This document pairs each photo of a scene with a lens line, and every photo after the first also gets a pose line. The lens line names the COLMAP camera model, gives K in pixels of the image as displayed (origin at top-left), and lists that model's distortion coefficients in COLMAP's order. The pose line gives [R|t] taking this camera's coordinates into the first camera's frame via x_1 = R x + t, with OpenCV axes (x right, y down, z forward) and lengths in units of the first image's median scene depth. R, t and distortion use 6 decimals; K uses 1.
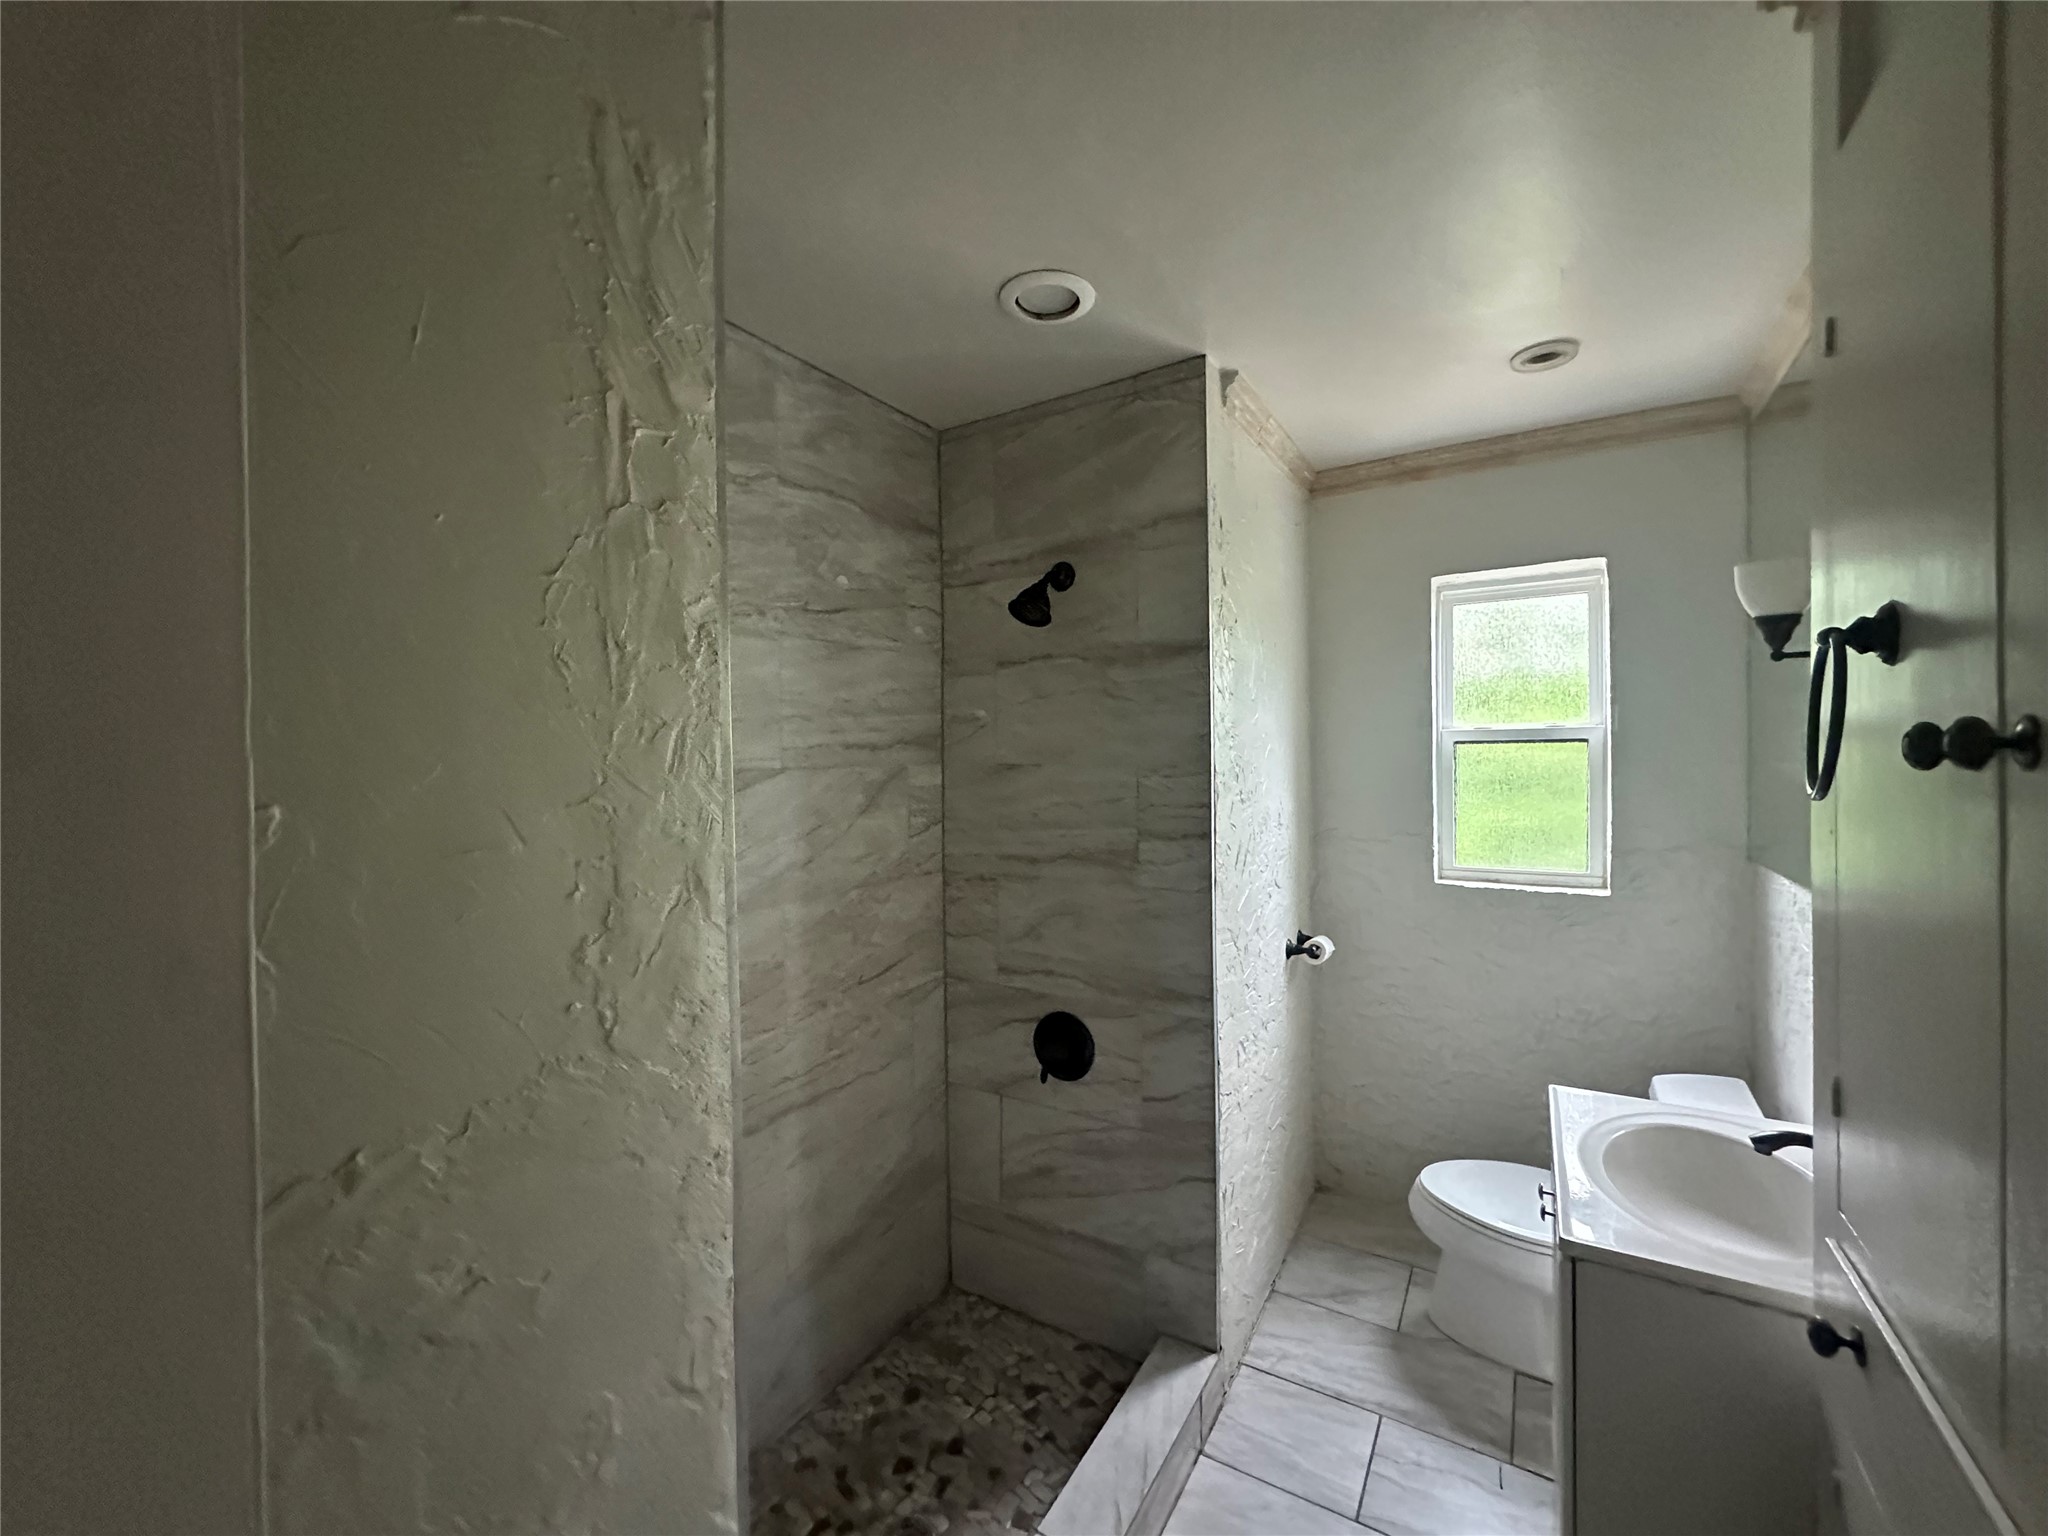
lens RADIAL K [[828.6, 0, 1024.0], [0, 828.6, 768.0], [0, 0, 1]] dist [0.000972, -0.000170]
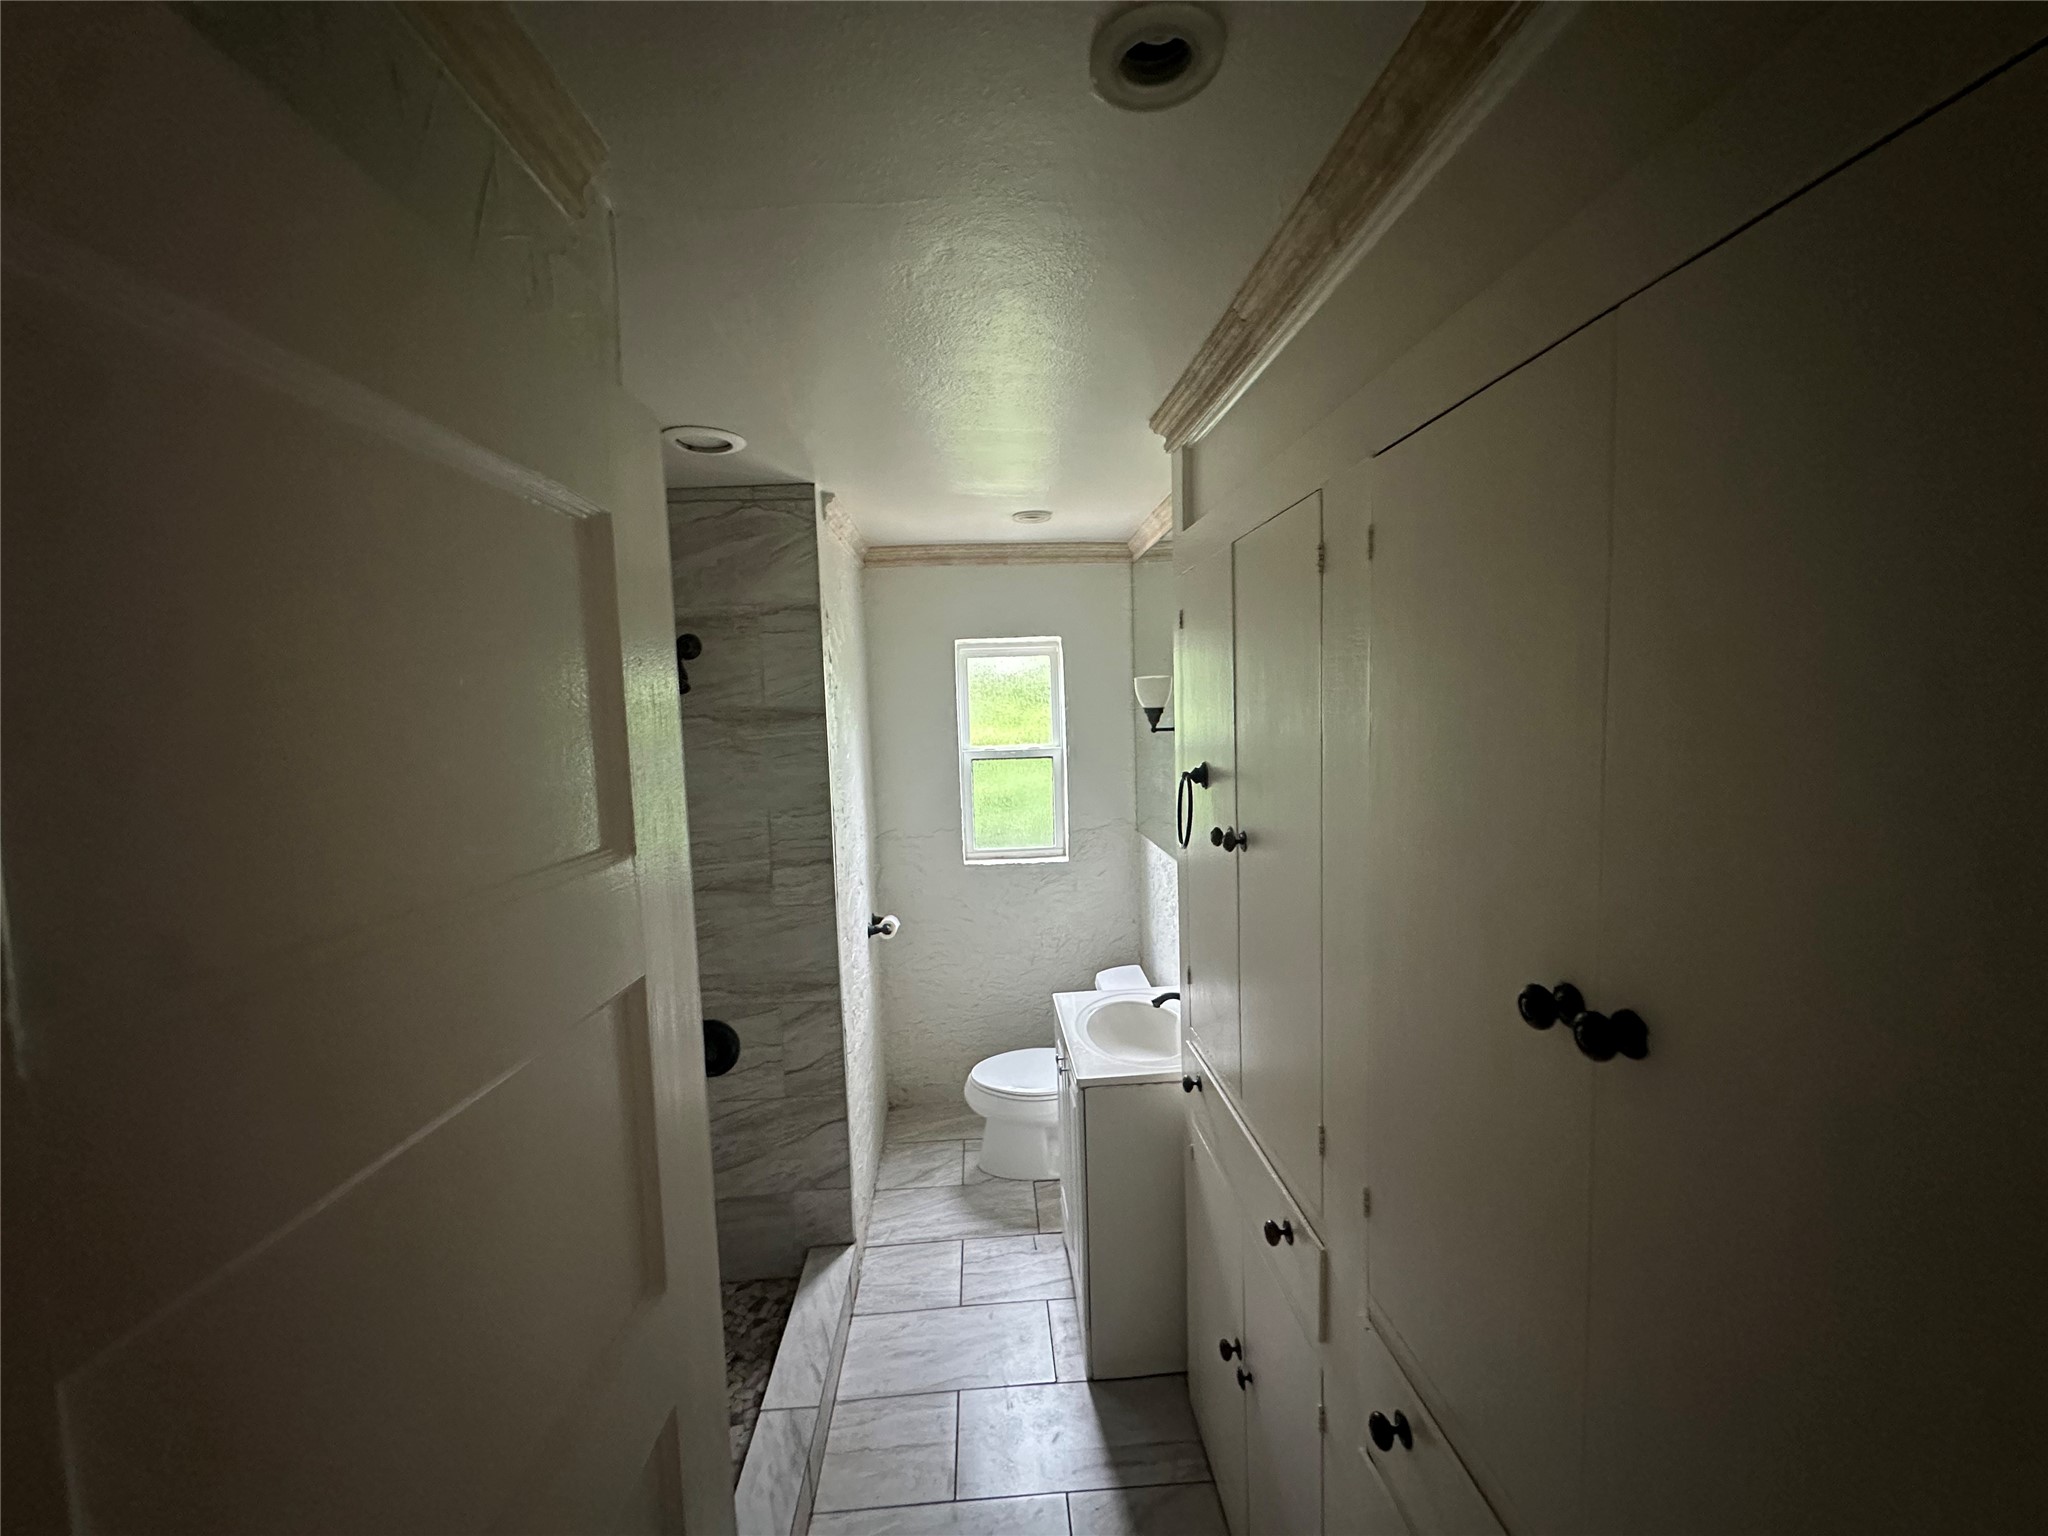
lens RADIAL K [[846.3, 0, 1024.0], [0, 846.3, 768.0], [0, 0, 1]] dist [0.018412, -0.000014]
pose [[0.815544, -0.058643, 0.575716, -0.281608], [0.027464, 0.997653, 0.062717, -0.134933], [-0.578043, -0.035337, 0.815241, -0.245646]]
